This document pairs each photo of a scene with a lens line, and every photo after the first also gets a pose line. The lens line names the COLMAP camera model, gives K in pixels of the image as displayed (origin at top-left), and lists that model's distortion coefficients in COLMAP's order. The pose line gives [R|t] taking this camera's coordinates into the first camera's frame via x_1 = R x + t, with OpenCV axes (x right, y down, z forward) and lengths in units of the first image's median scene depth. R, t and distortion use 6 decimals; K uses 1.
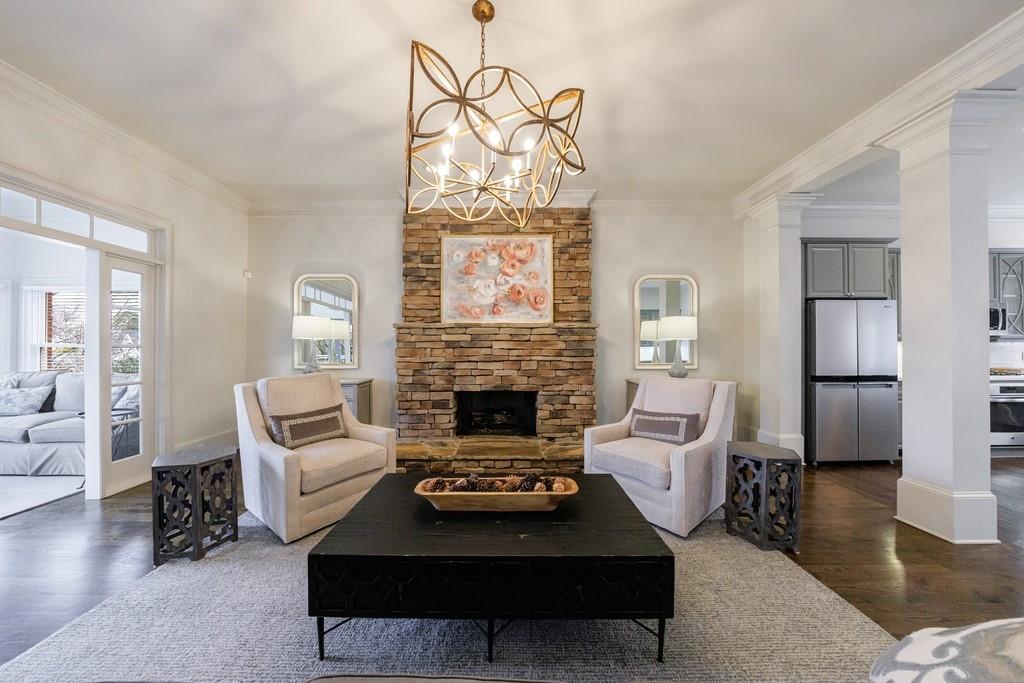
lens RADIAL K [[323.4, 0, 502.8], [0, 323.4, 347.0], [0, 0, 1]] dist [-0.000209, -0.000023]
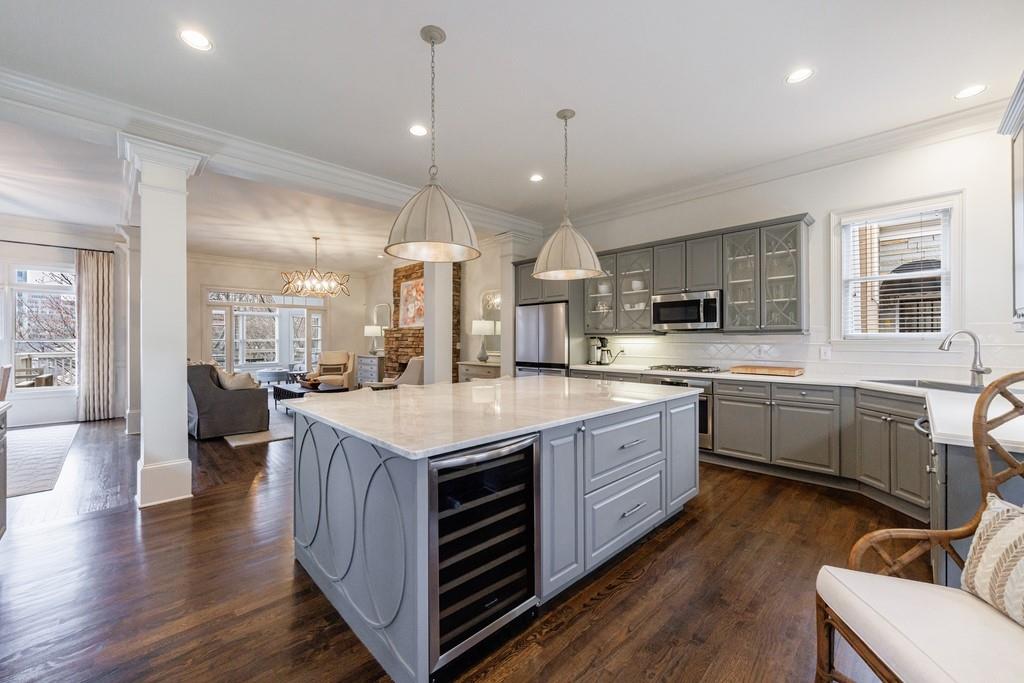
lens RADIAL K [[400.8, 0, 512.0], [0, 400.8, 341.5], [0, 0, 1]] dist [0.000604, 0.000010]
pose [[0.702461, 0.003186, -0.711715, 1.991814], [0.000380, 0.999988, 0.004852, -0.003021], [0.711722, -0.003679, 0.702452, -0.204949]]
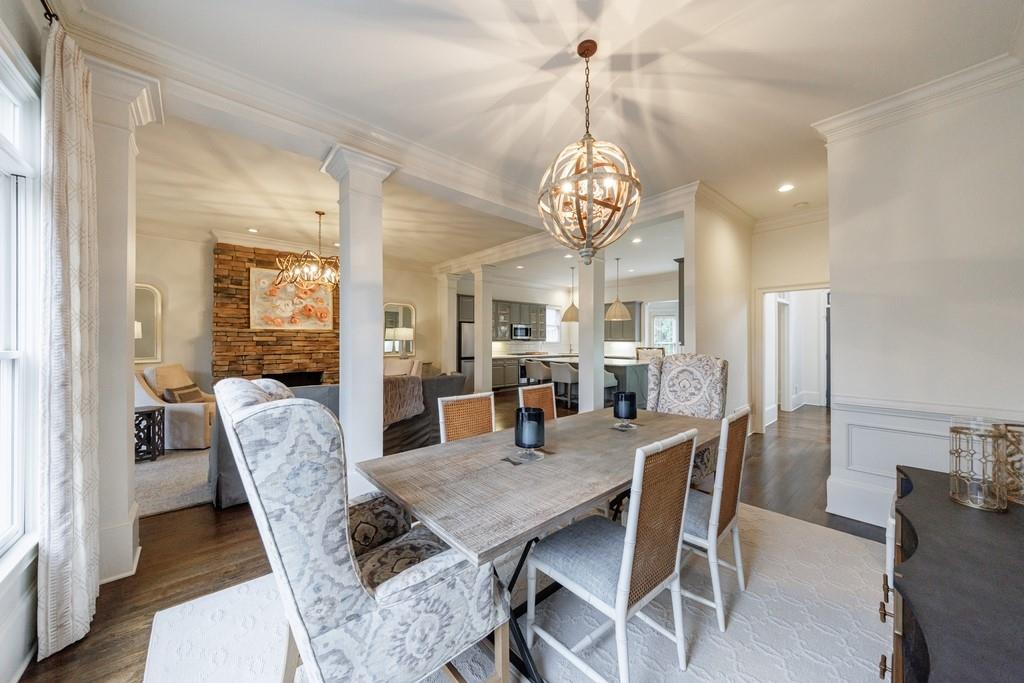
lens RADIAL K [[353.0, 0, 512.0], [0, 353.0, 341.5], [0, 0, 1]] dist [-0.029263, -0.000005]
pose [[0.744513, -0.000495, 0.667608, -0.355790], [-0.005267, 0.999964, 0.006615, -0.031622], [-0.667587, -0.008441, 0.744484, -0.939103]]
